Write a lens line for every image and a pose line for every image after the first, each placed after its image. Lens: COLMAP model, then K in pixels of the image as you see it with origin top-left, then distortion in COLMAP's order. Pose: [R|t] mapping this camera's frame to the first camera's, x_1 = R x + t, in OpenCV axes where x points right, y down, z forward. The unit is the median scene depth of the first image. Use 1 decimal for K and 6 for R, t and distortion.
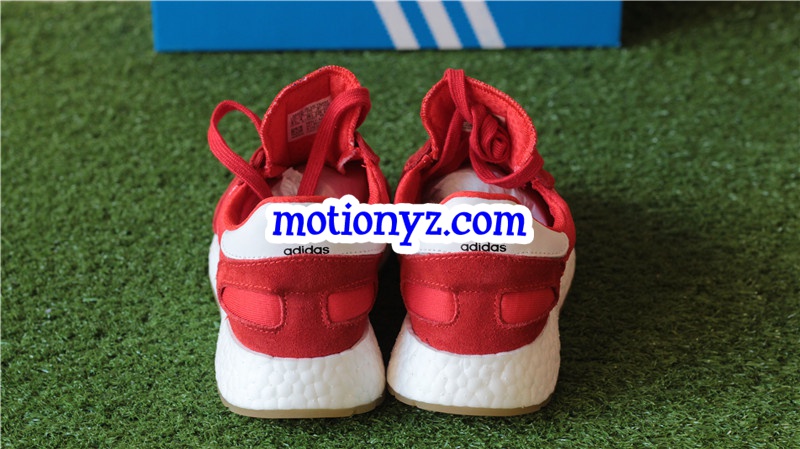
lens RADIAL K [[2000.5, 0, 400.0], [0, 2000.5, 224.5], [0, 0, 1]] dist [-0.106641, 0.000422]
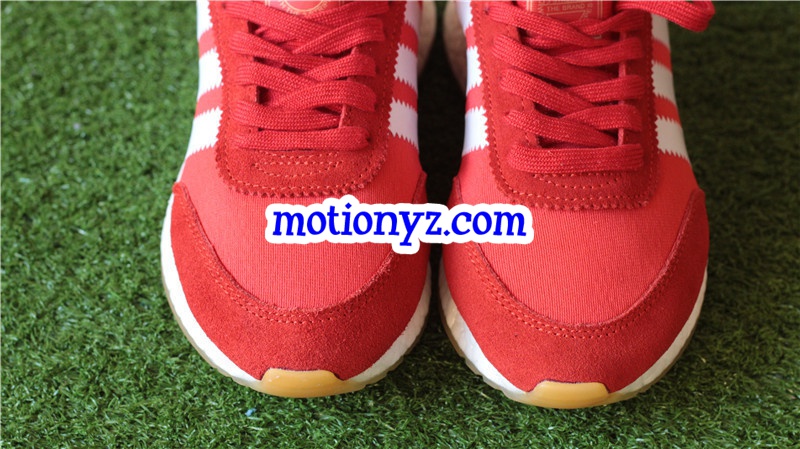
lens RADIAL K [[2021.0, 0, 400.0], [0, 2021.0, 224.5], [0, 0, 1]] dist [-0.114899, -0.023248]
pose [[0.999517, 0.030467, 0.006140, -0.051451], [-0.030909, 0.953736, 0.299052, -0.133148], [0.003256, -0.299097, 0.954217, 0.225276]]
